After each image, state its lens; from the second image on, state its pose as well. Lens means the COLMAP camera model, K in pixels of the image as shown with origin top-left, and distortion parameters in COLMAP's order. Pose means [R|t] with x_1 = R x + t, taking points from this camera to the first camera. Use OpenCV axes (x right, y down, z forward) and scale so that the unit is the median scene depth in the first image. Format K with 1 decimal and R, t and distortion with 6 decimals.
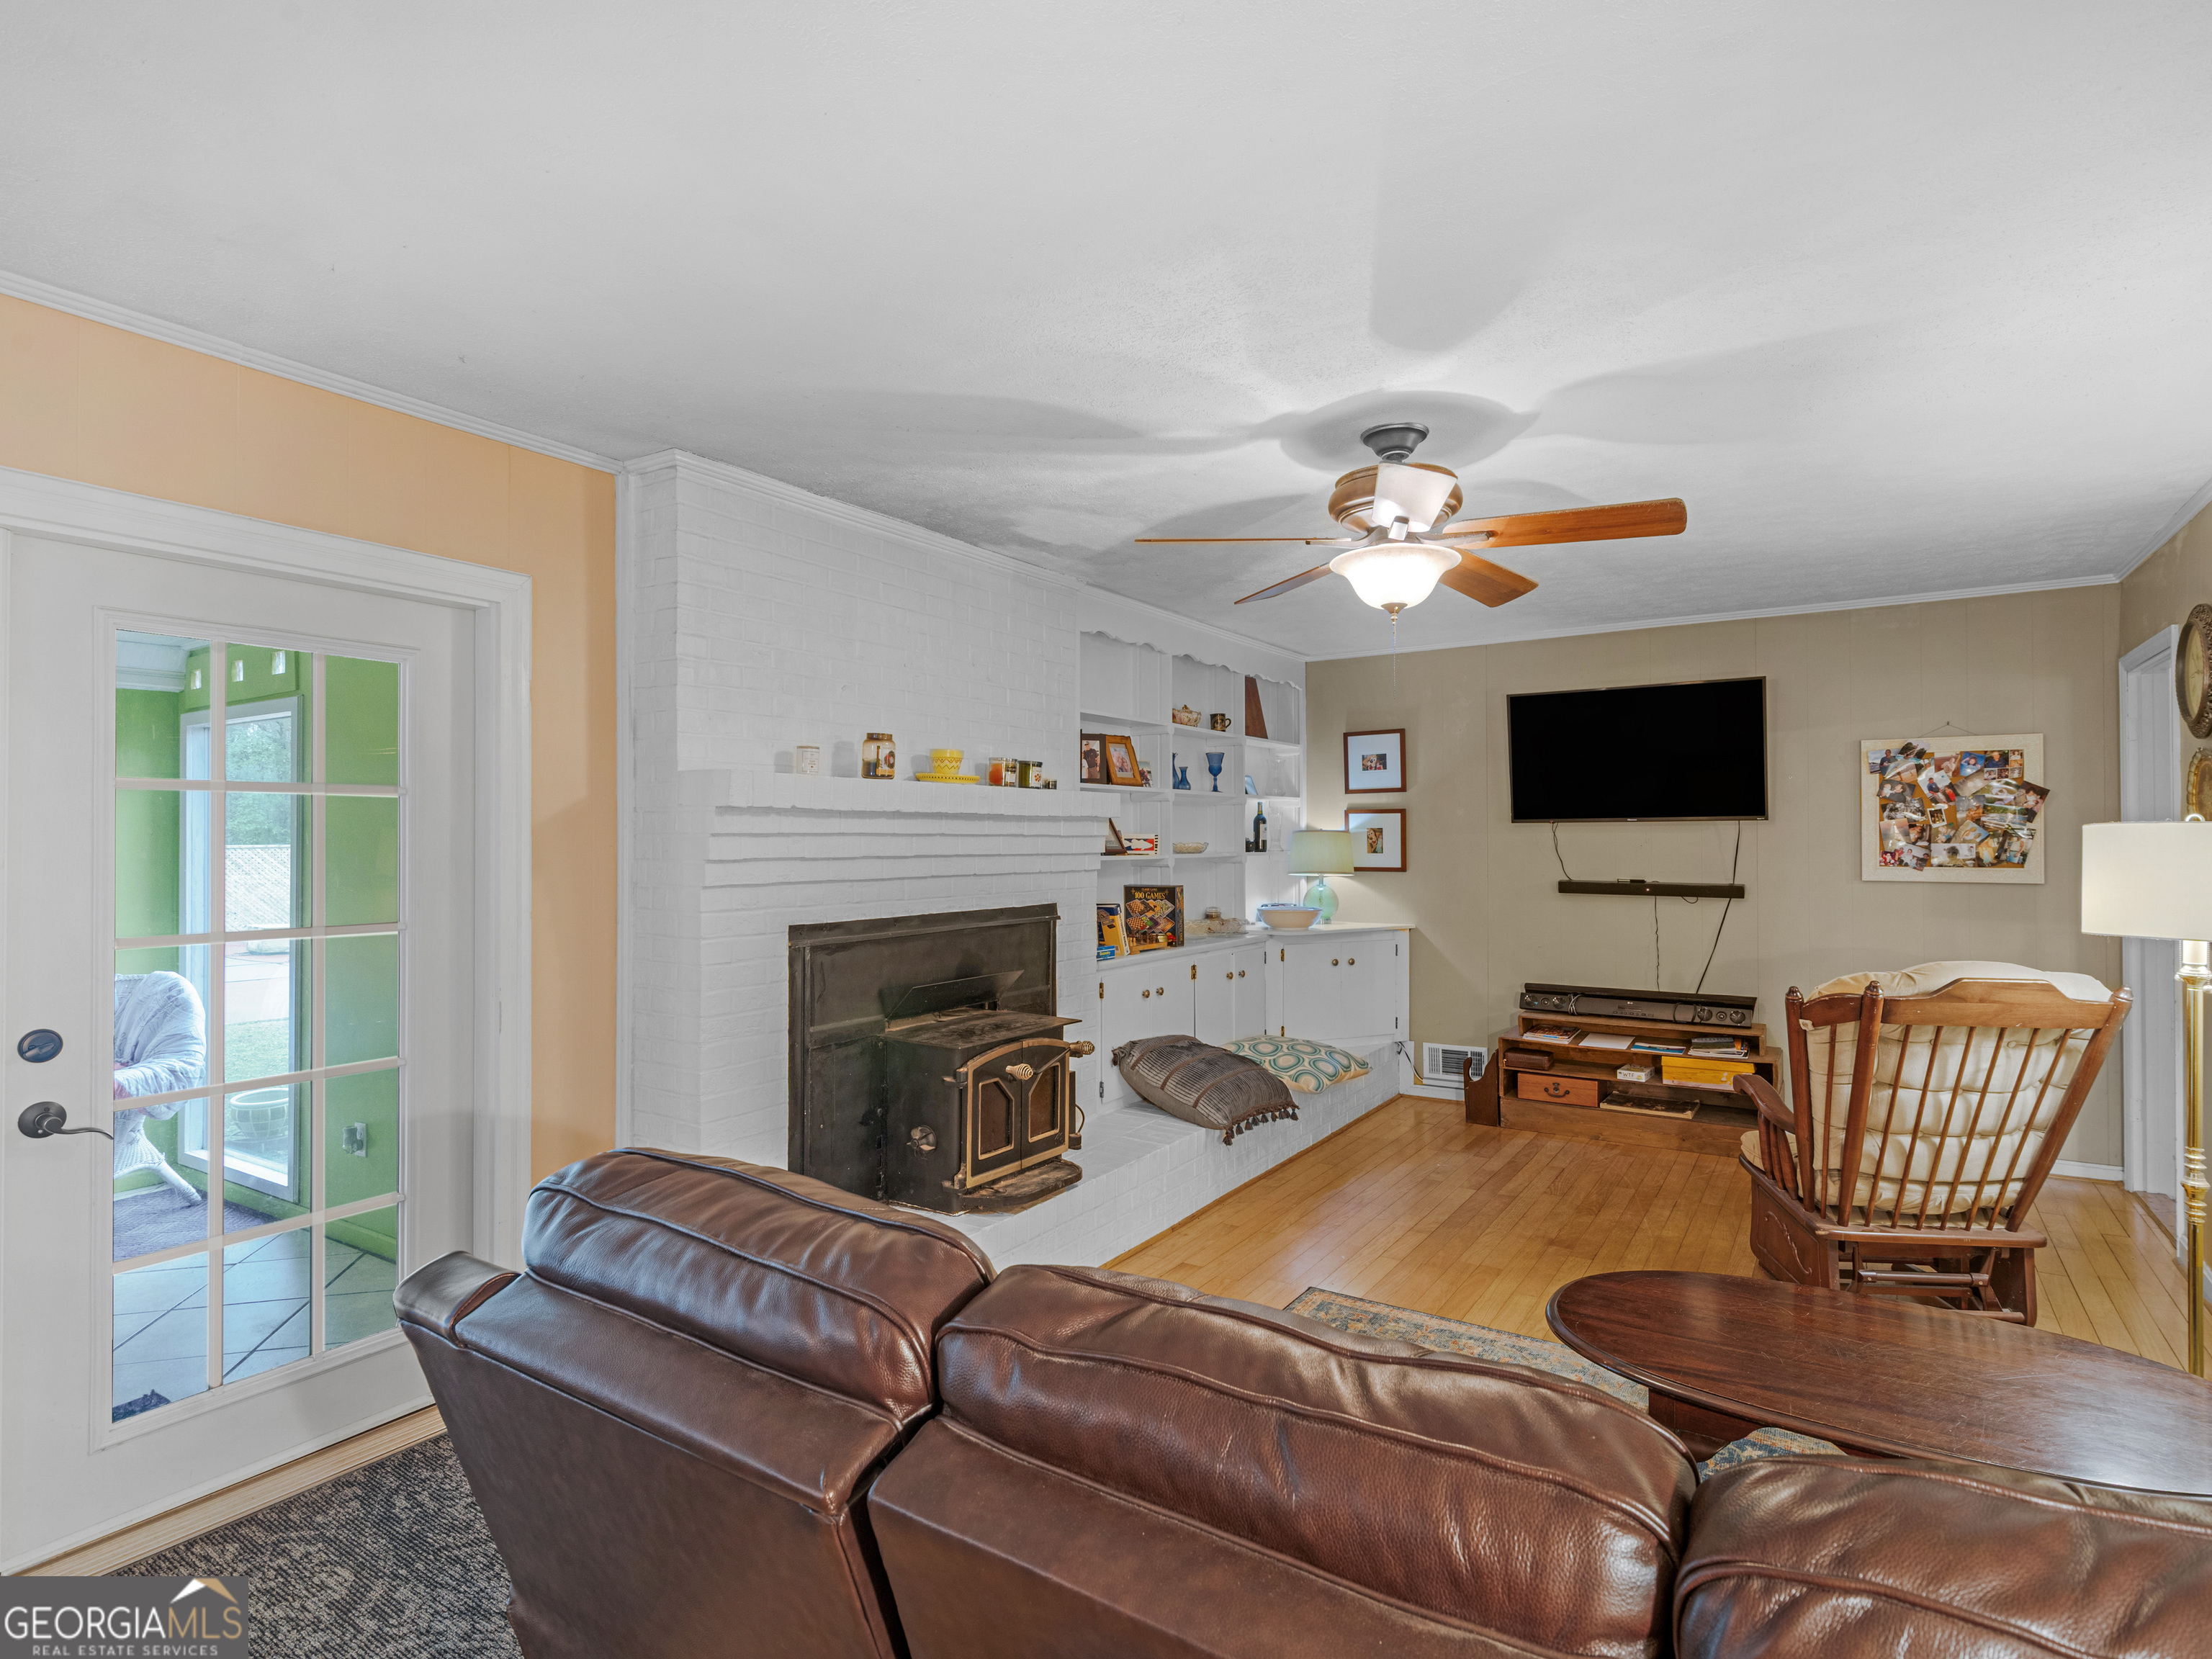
lens RADIAL K [[1140.1, 0, 1114.4], [0, 1140.1, 828.9], [0, 0, 1]] dist [0.001994, 0.000492]
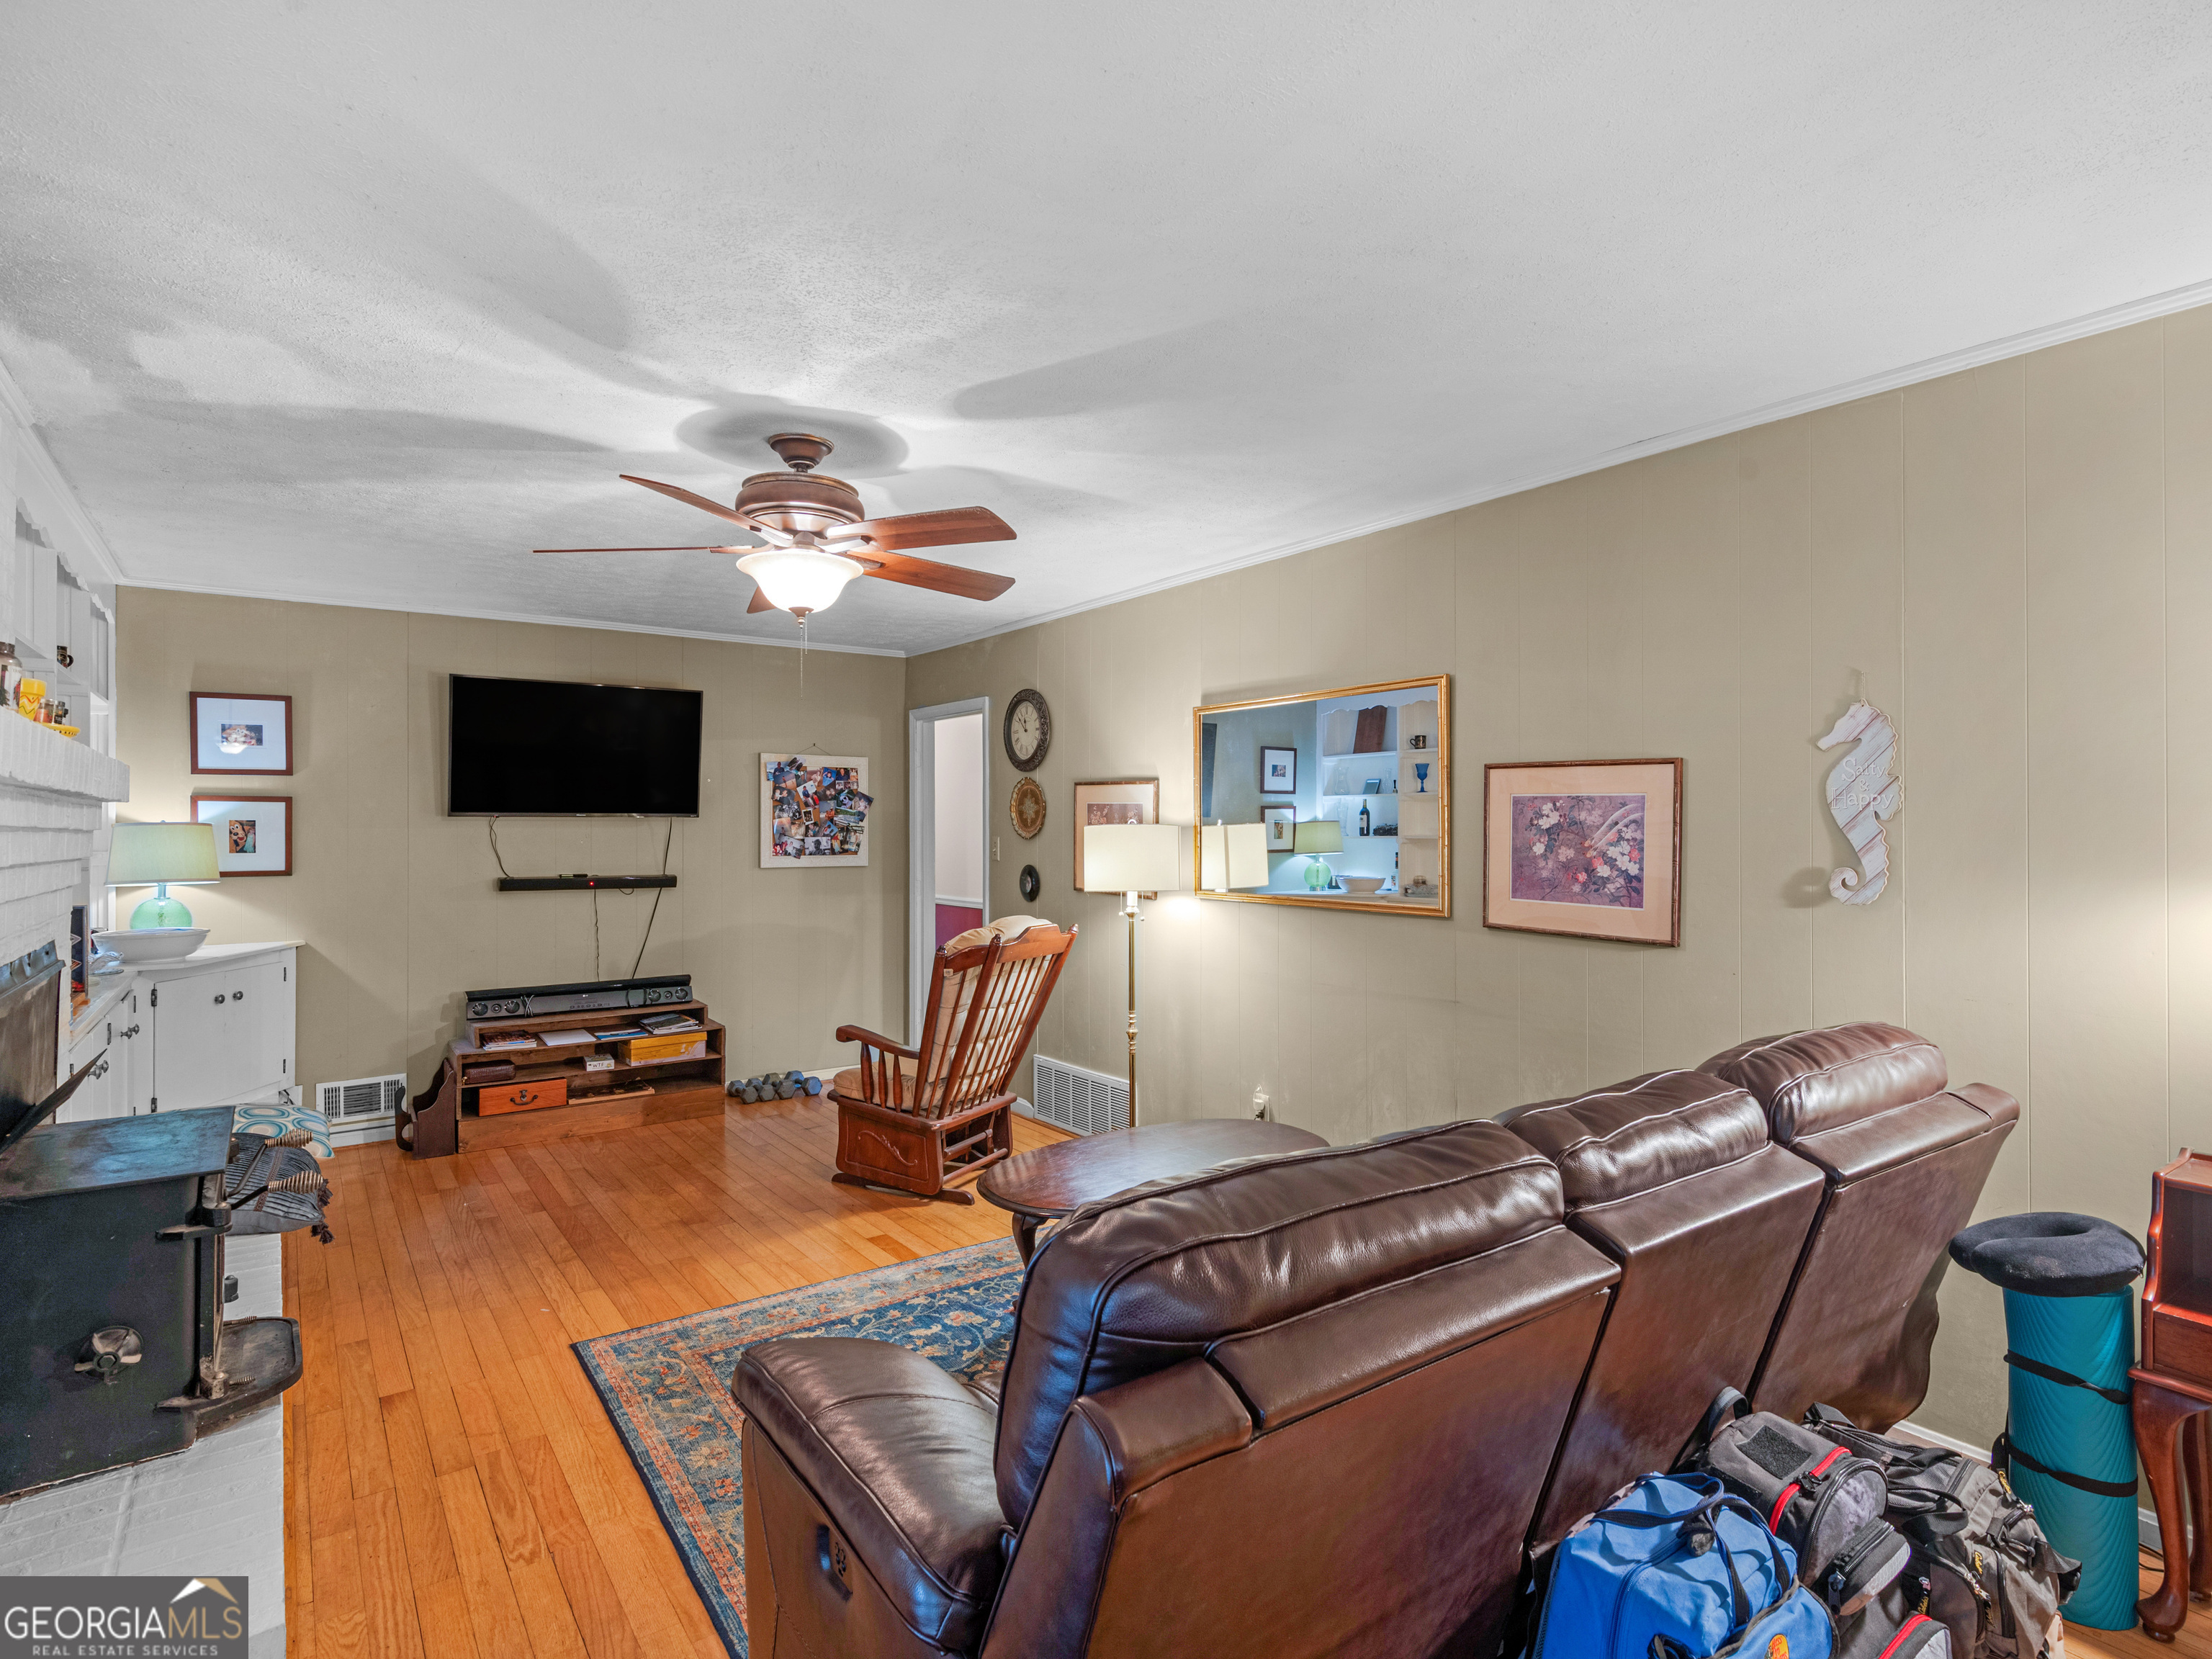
lens RADIAL K [[1140.1, 0, 1142.0], [0, 1140.1, 824.4], [0, 0, 1]] dist [0.001994, 0.000492]
pose [[0.342320, 0.006691, 0.939560, -0.342028], [-0.007510, 0.999962, -0.004385, 0.001041], [-0.939553, -0.005555, 0.342357, 0.194339]]
